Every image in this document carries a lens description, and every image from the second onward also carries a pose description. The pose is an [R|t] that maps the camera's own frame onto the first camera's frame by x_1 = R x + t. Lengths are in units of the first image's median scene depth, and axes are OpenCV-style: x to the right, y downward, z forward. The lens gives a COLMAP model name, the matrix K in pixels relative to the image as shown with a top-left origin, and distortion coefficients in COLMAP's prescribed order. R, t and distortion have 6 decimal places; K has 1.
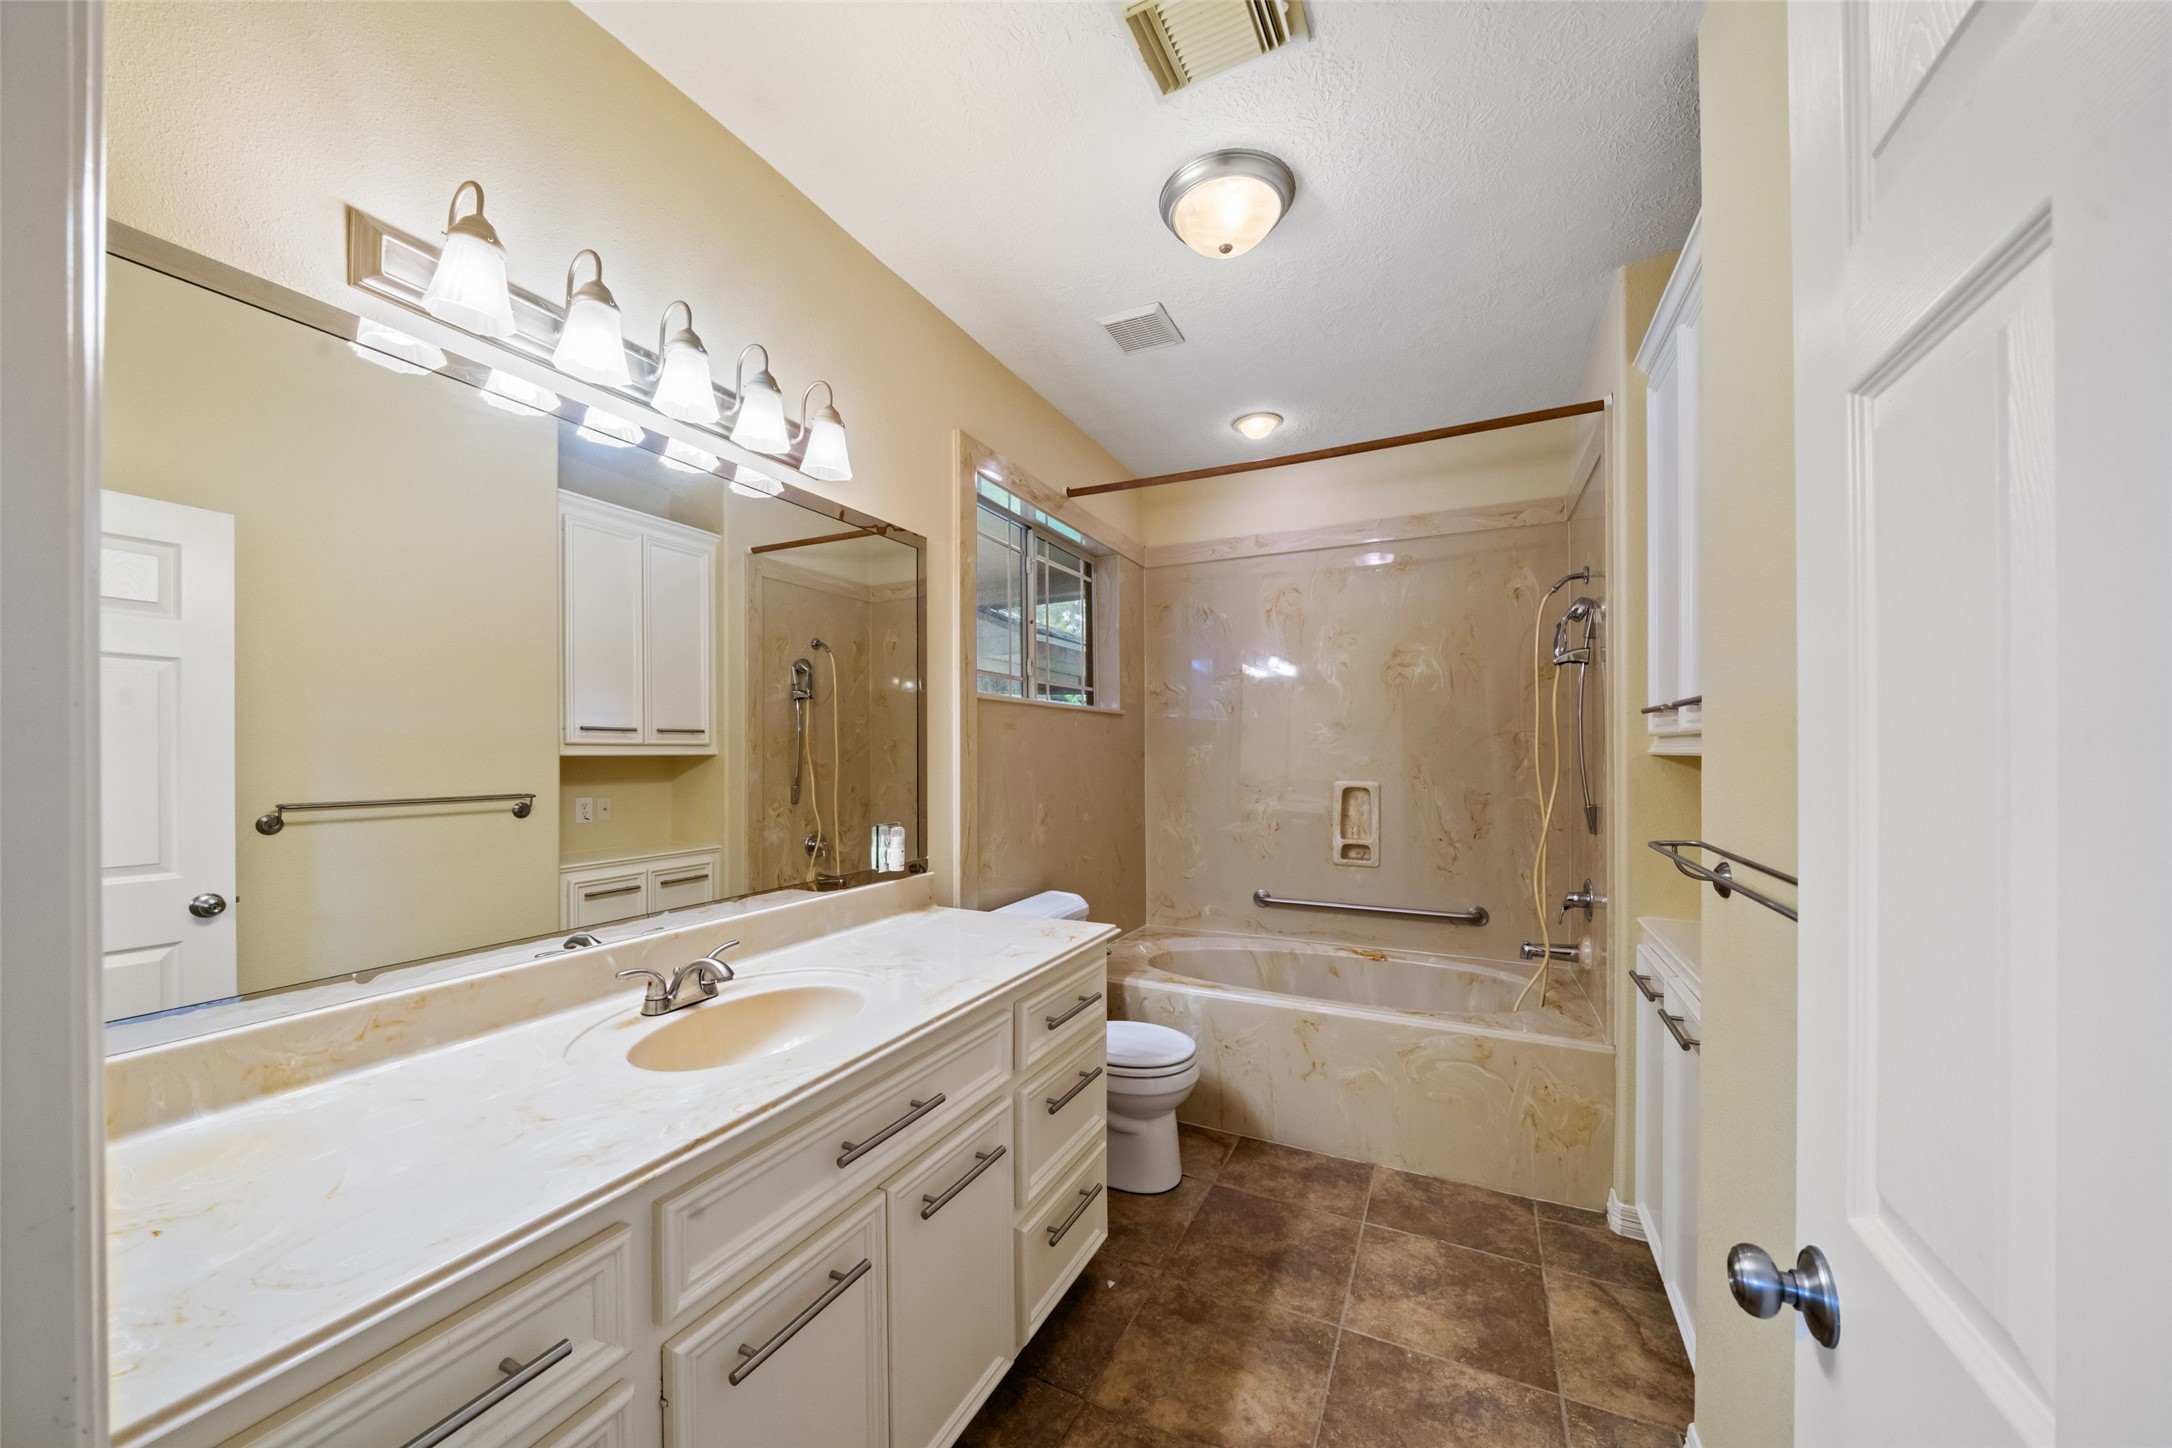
lens RADIAL K [[754.1, 0, 1077.7], [0, 754.1, 744.8], [0, 0, 1]] dist [-0.002855, -0.000146]
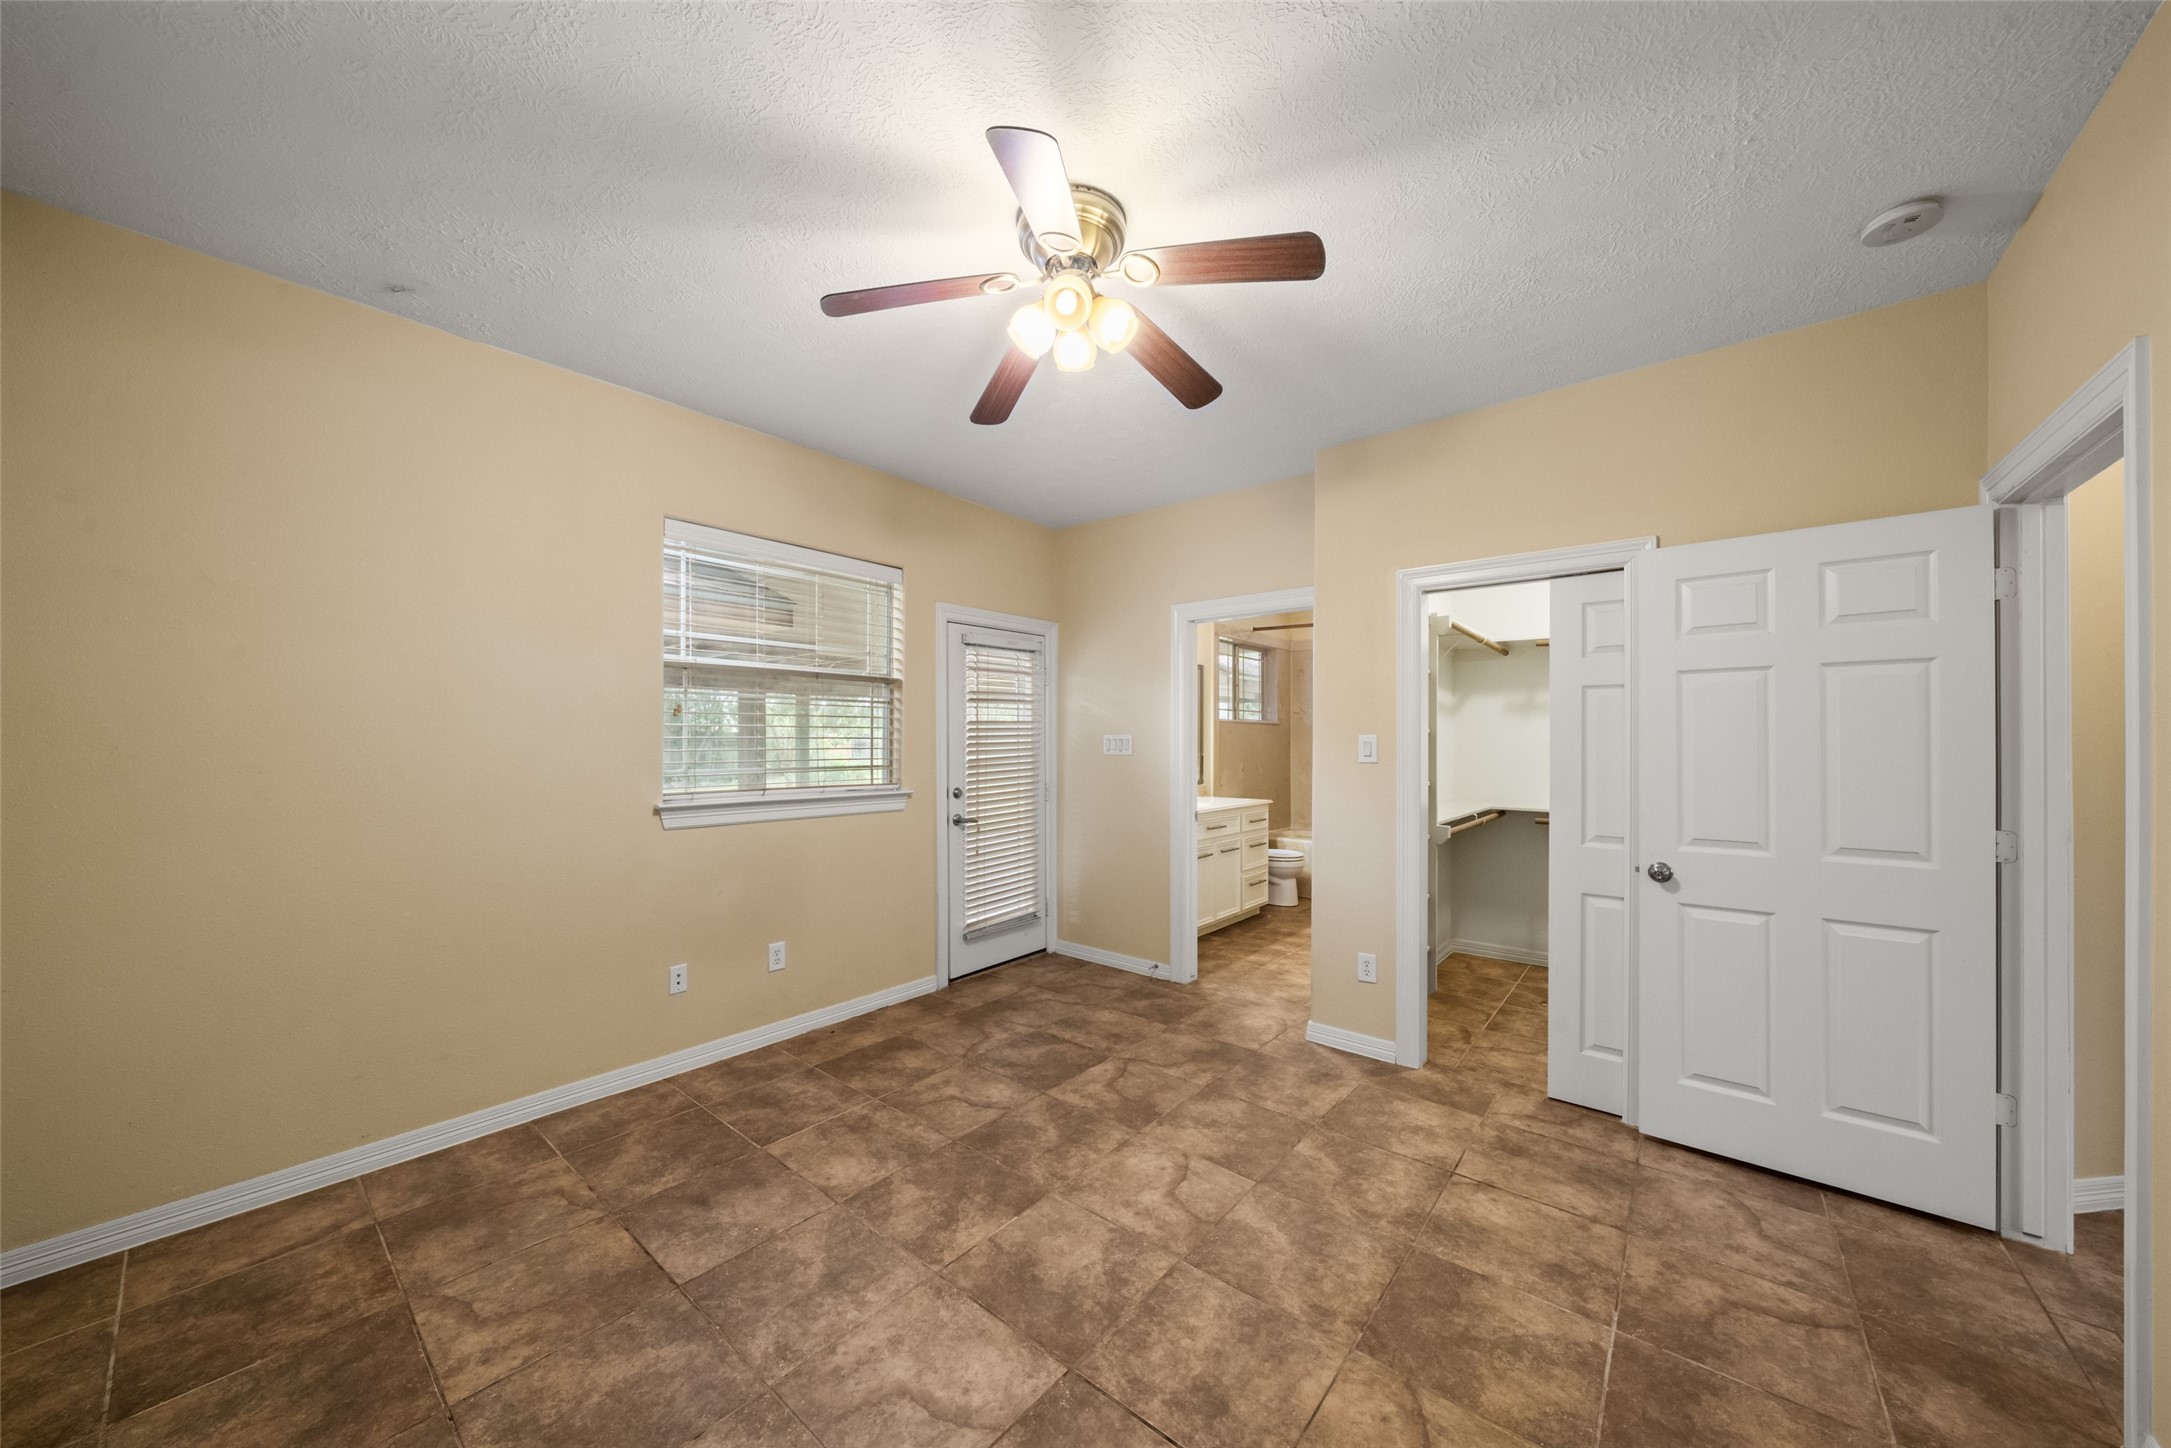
lens RADIAL K [[753.7, 0, 1077.2], [0, 753.7, 744.8], [0, 0, 1]] dist [-0.002855, -0.000146]
pose [[0.975352, 0.004822, -0.220603, -0.039001], [-0.002255, 0.999927, 0.011888, -0.017341], [0.220644, -0.011097, 0.975291, -2.024061]]
